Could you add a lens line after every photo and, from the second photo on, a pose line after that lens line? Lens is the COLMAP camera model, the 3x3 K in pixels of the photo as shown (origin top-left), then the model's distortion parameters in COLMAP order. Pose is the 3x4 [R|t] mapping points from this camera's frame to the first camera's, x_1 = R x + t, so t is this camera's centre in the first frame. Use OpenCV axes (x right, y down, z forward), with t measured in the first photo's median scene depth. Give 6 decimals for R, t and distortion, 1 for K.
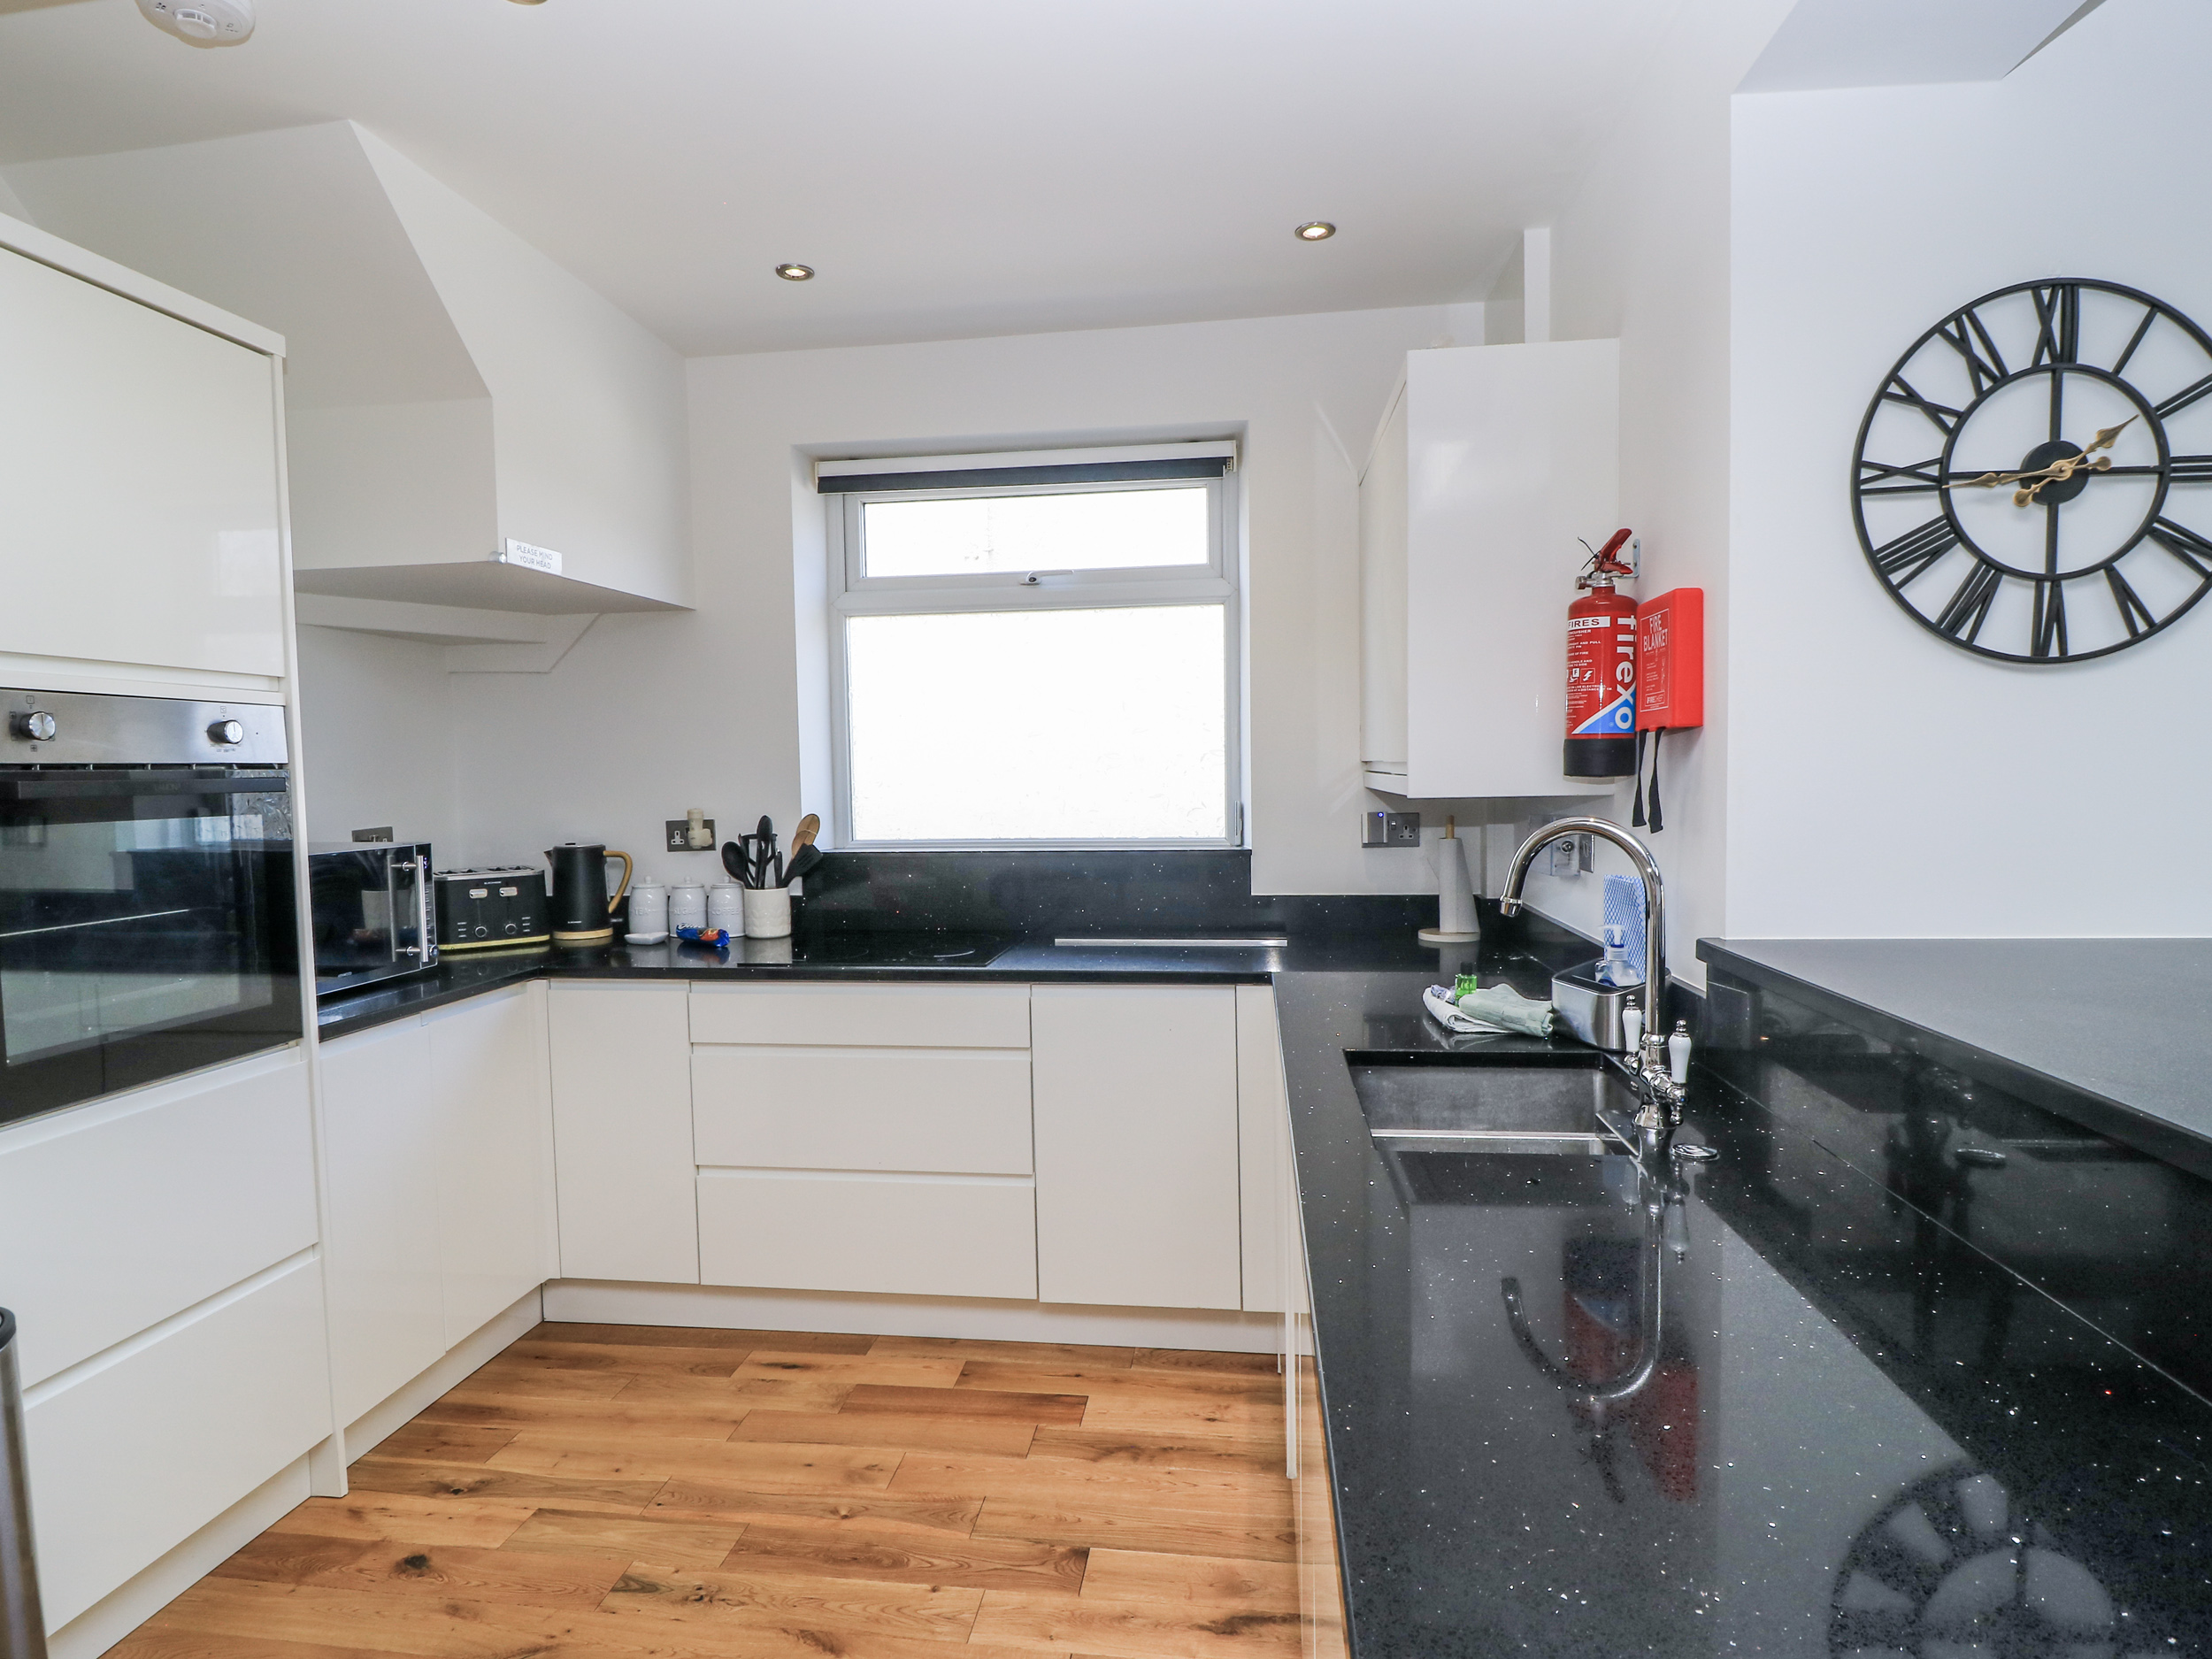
lens RADIAL K [[1239.8, 0, 1093.2], [0, 1239.8, 848.3], [0, 0, 1]] dist [0.002914, -0.015652]
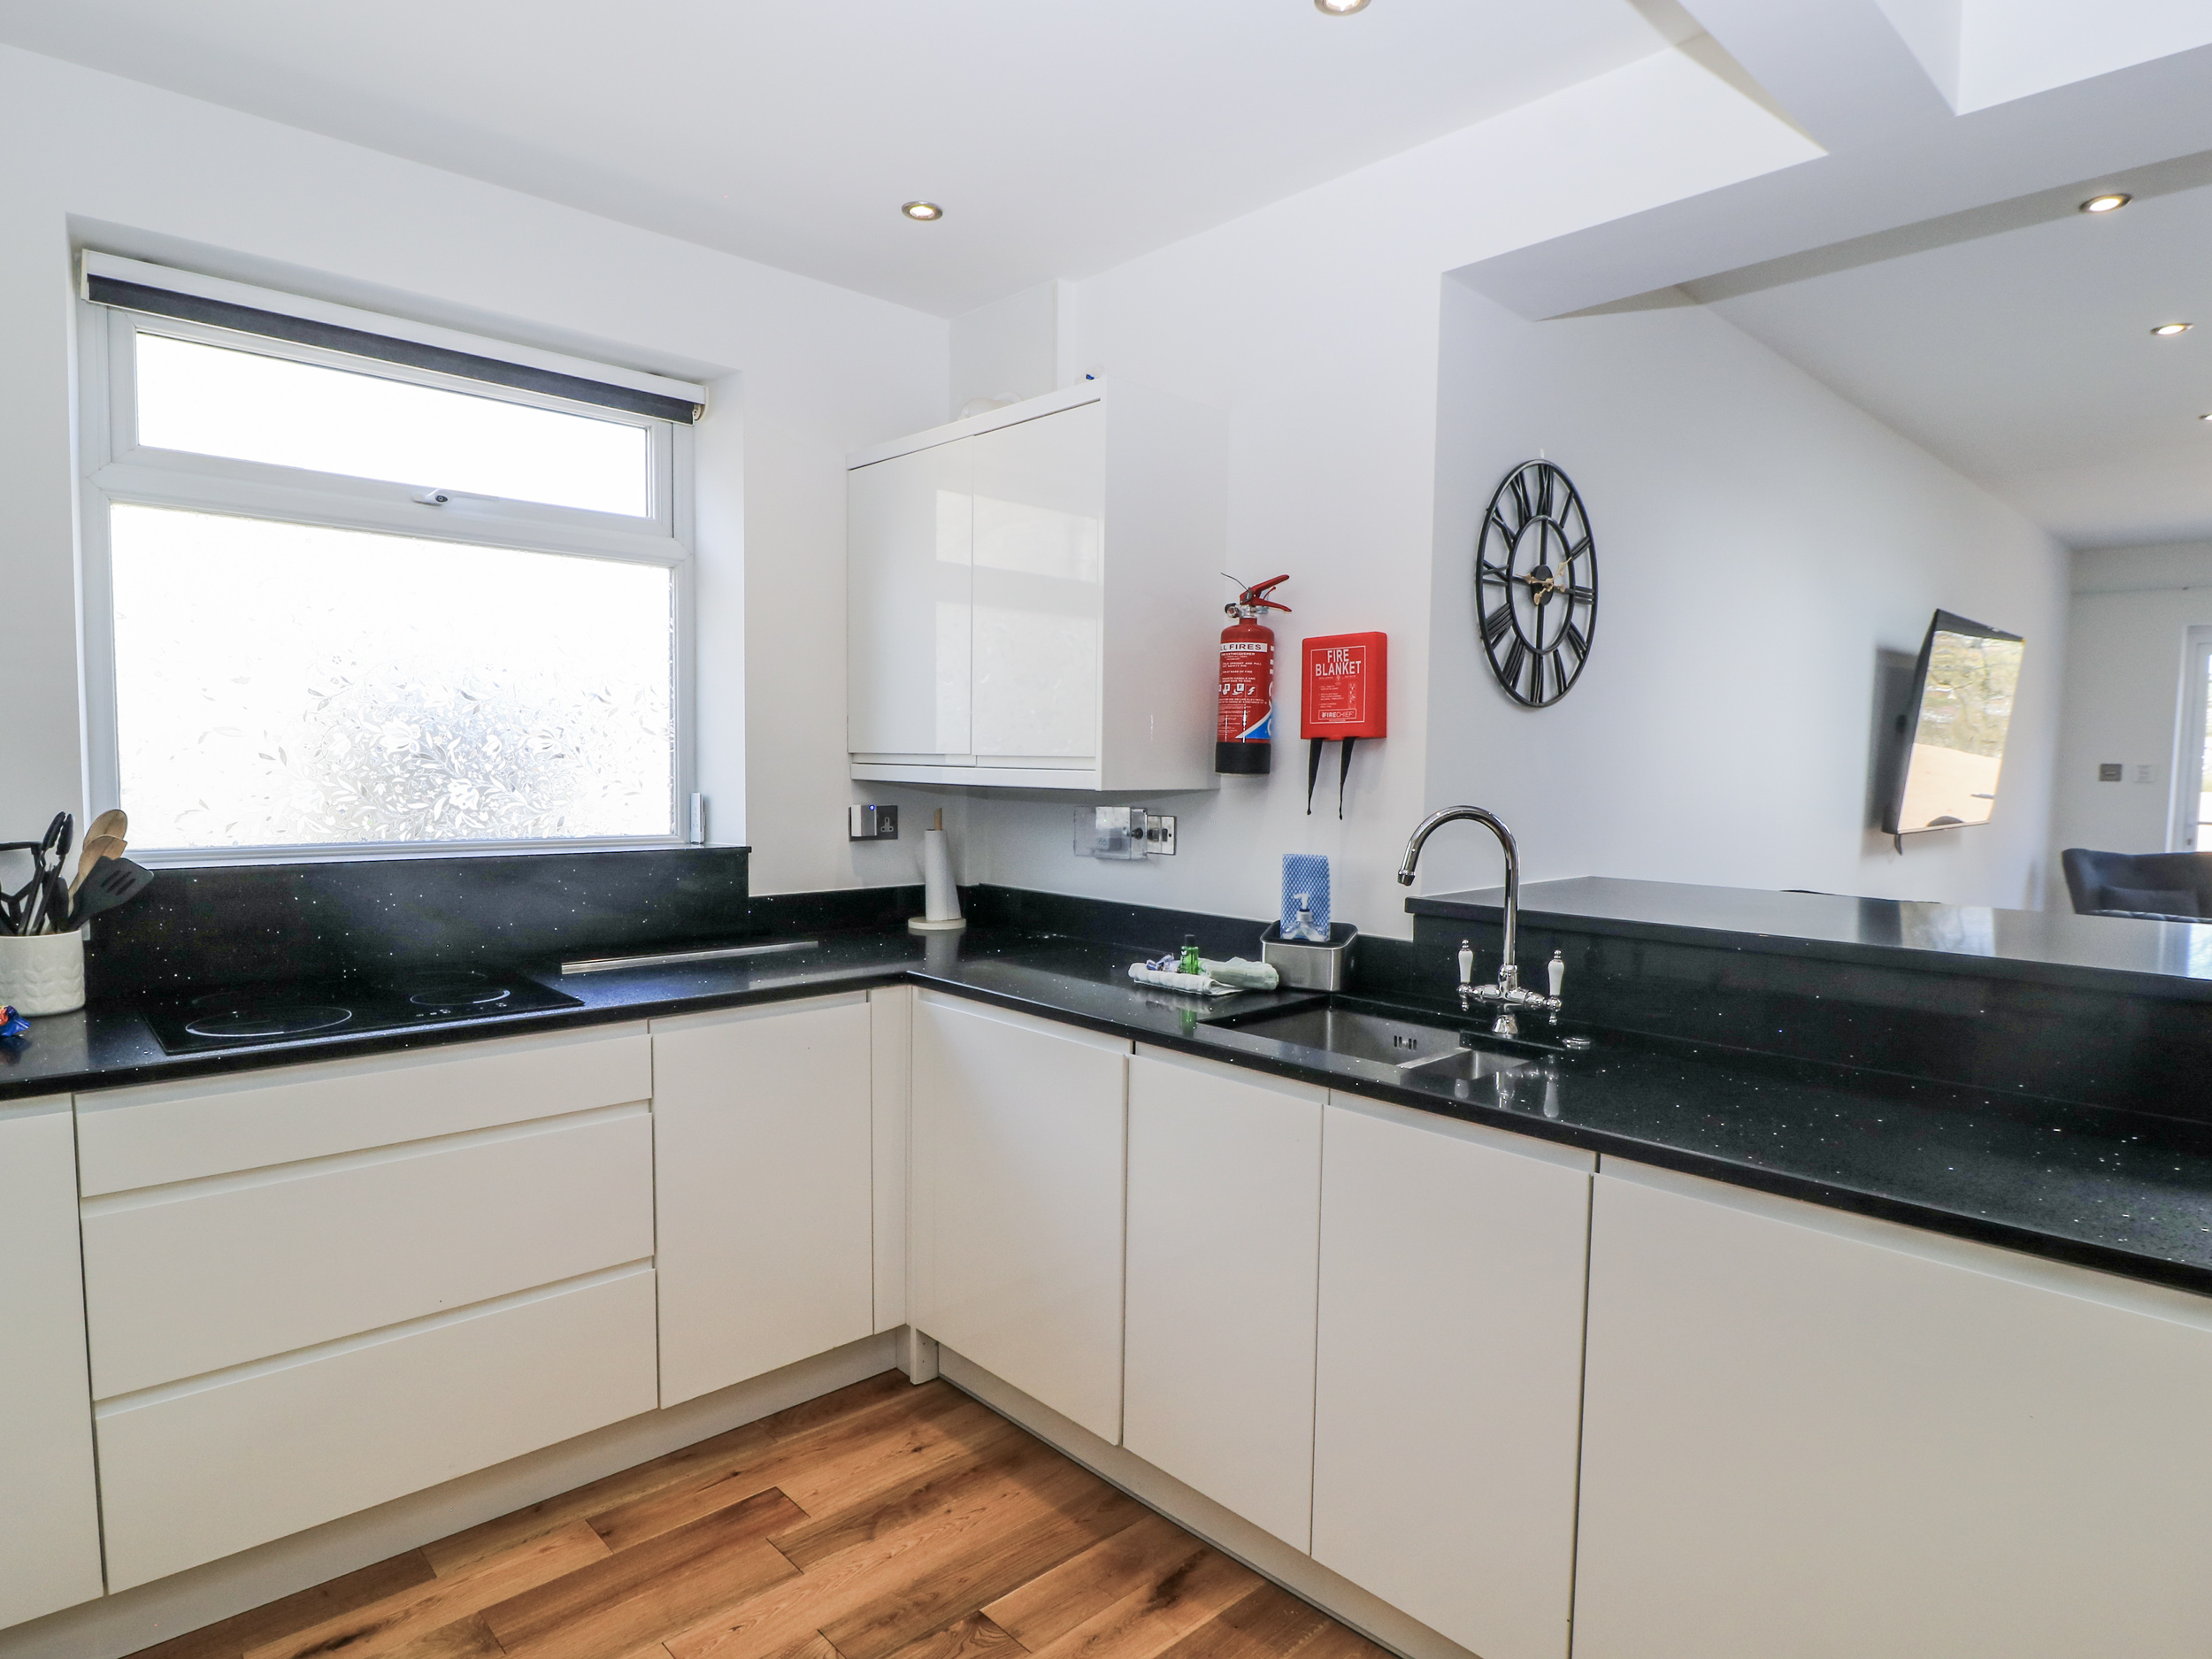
lens RADIAL K [[1239.8, 0, 1093.2], [0, 1239.8, 848.3], [0, 0, 1]] dist [0.002914, -0.015652]
pose [[0.633493, -0.029203, 0.773197, -0.466231], [0.025478, 0.999533, 0.016876, -0.007133], [-0.773329, 0.009009, 0.633941, 0.257703]]
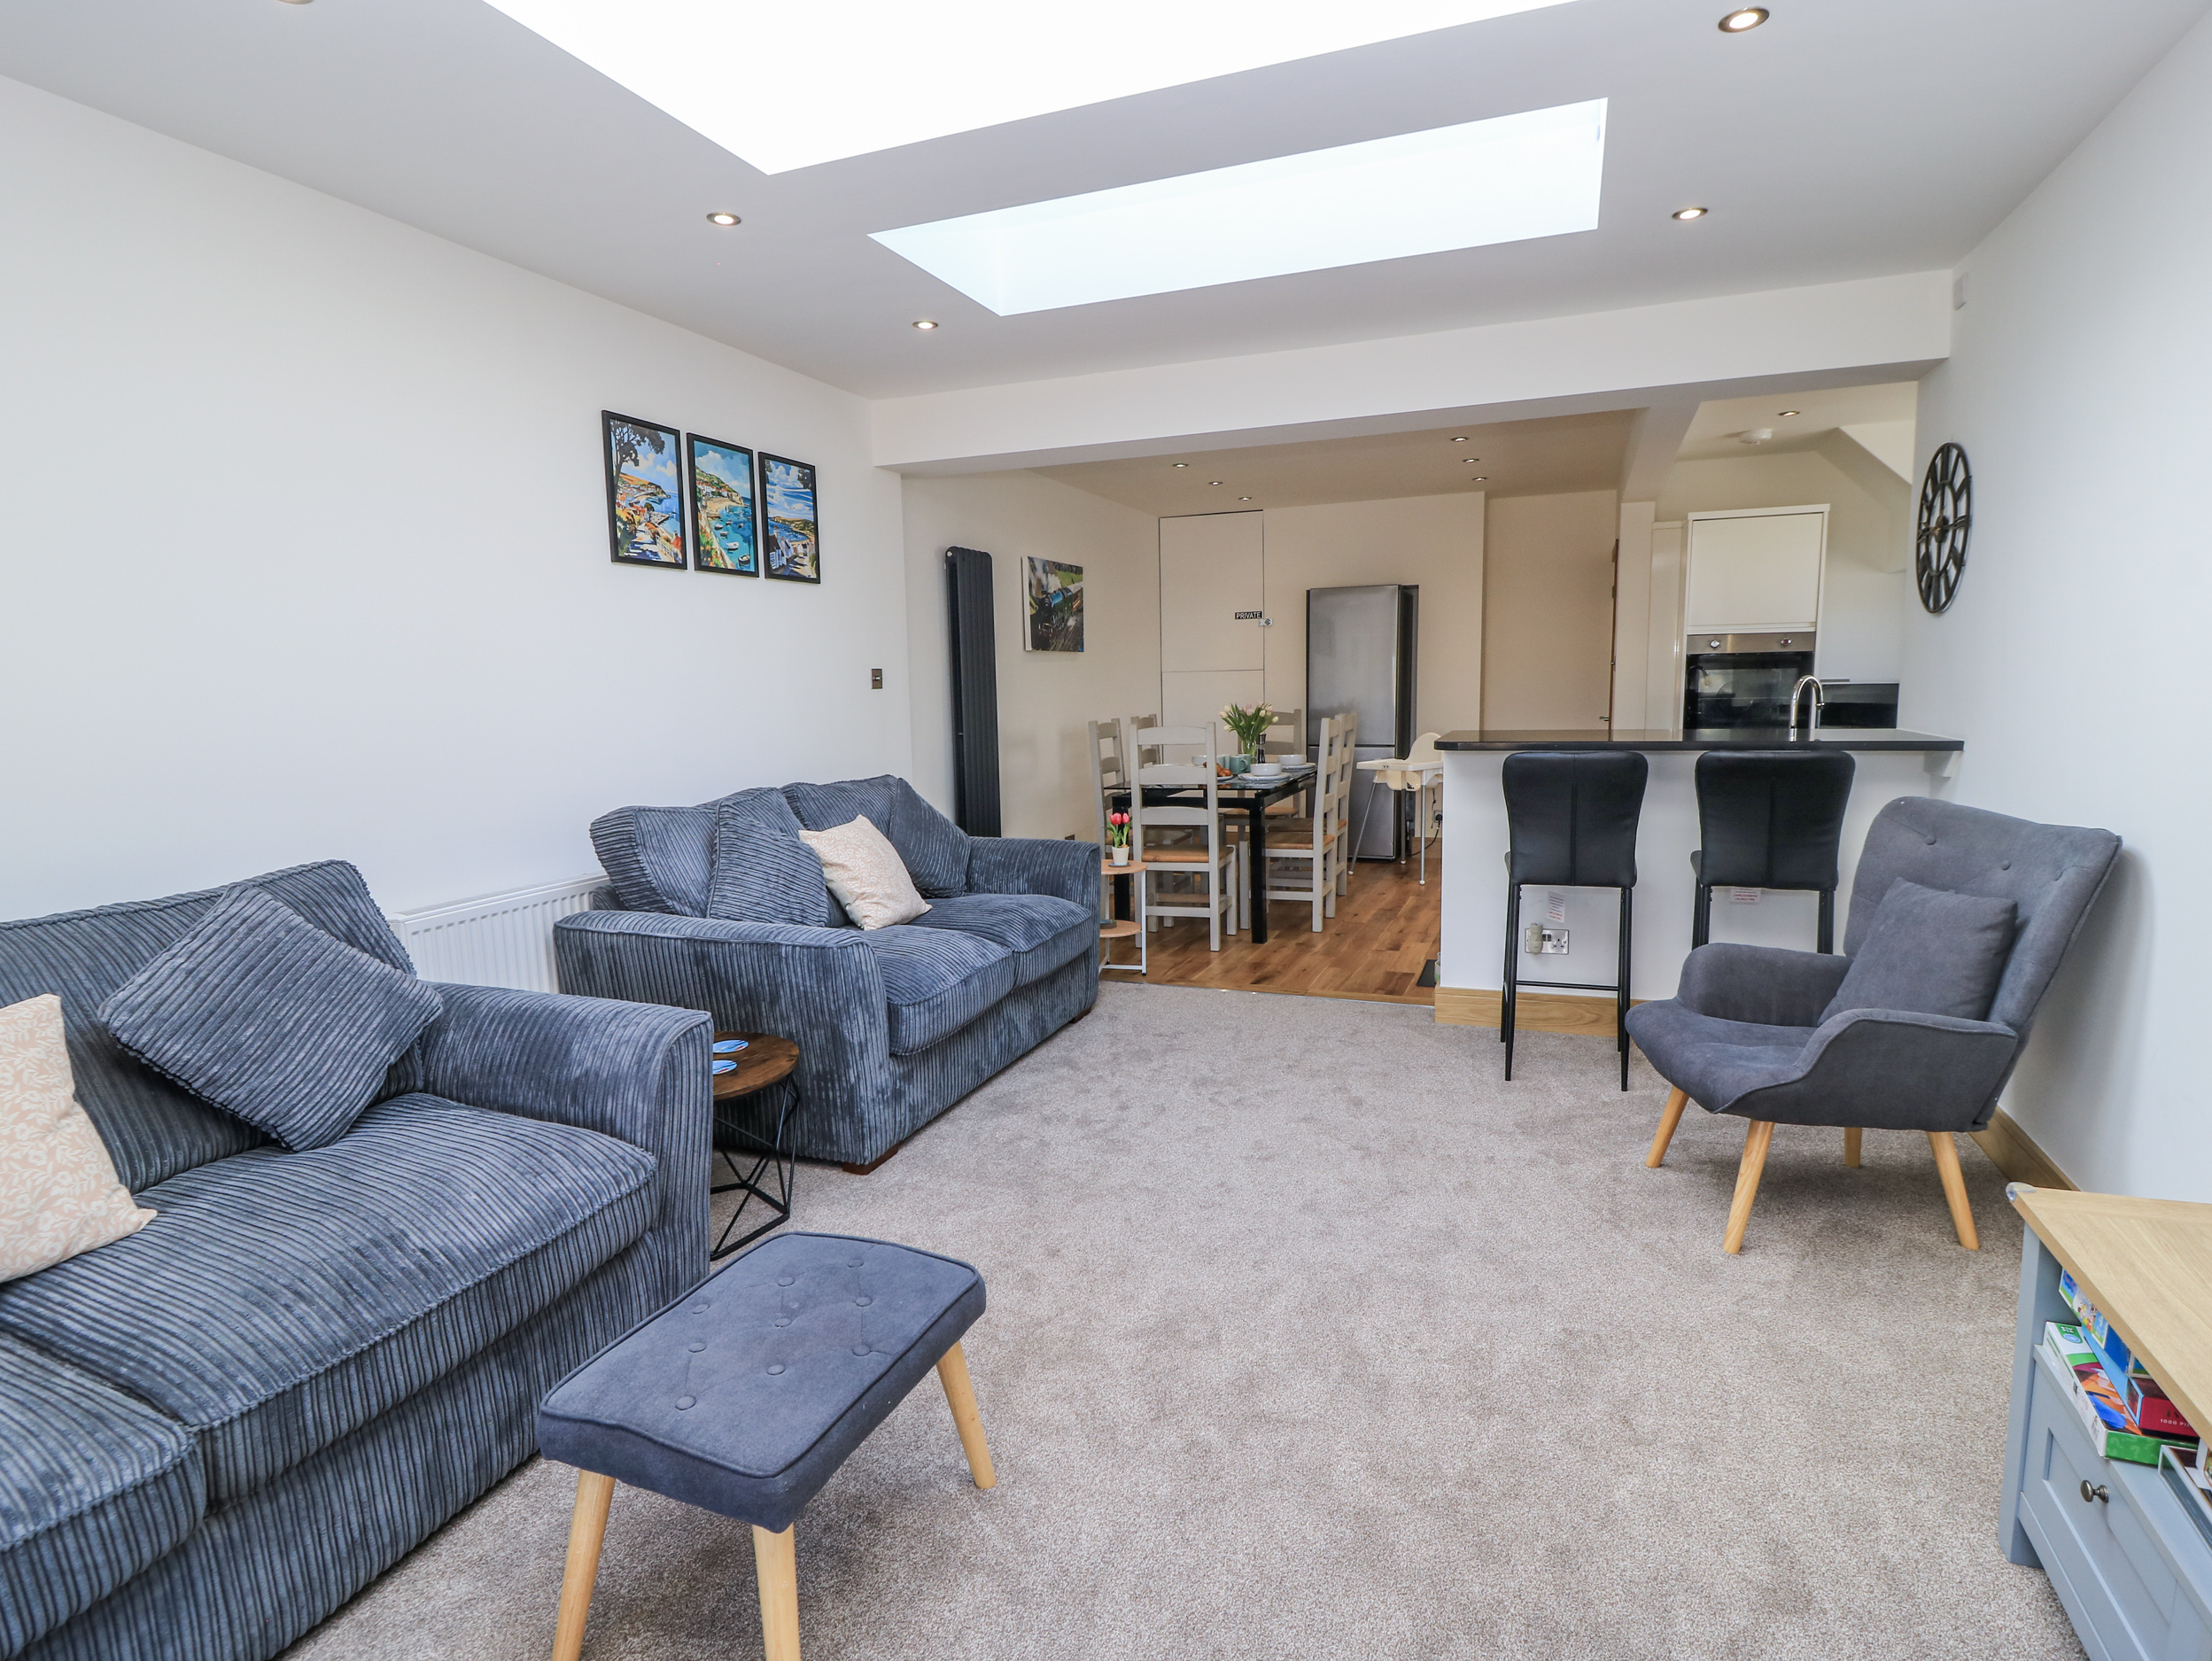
lens RADIAL K [[1171.3, 0, 1068.8], [0, 1171.3, 834.8], [0, 0, 1]] dist [-0.000310, -0.013940]
pose [[-0.274949, 0.149039, -0.949837, 1.941470], [-0.031733, 0.985968, 0.163893, -0.027360], [0.960935, 0.075203, -0.266361, 0.037005]]
